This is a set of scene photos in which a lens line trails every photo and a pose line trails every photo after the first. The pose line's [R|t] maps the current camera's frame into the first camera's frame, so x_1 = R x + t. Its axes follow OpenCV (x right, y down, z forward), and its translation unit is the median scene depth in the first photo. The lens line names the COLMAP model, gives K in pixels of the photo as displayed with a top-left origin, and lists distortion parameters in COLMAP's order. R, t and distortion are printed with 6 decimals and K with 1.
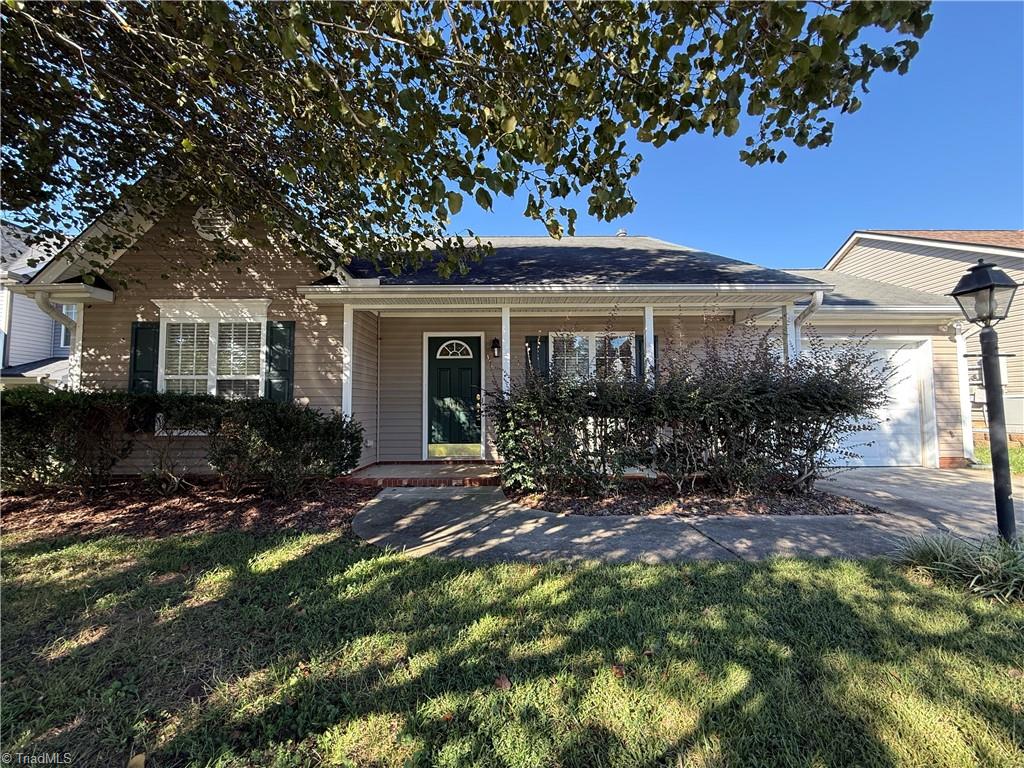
lens RADIAL K [[404.3, 0, 512.0], [0, 404.3, 384.0], [0, 0, 1]] dist [0.002141, 0.000258]
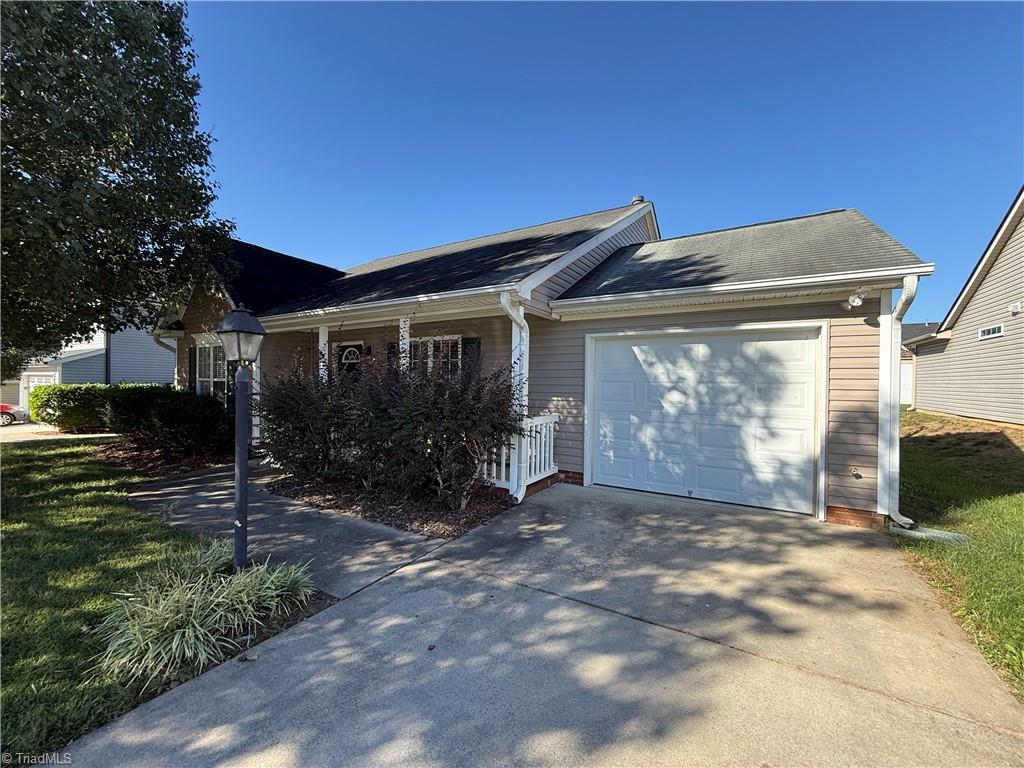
lens RADIAL K [[404.3, 0, 512.0], [0, 404.3, 384.0], [0, 0, 1]] dist [0.002141, 0.000258]
pose [[0.850763, 0.017848, -0.525246, 0.958299], [0.019062, 0.997718, 0.064779, -0.067510], [0.525204, -0.065124, 0.848481, 0.181205]]
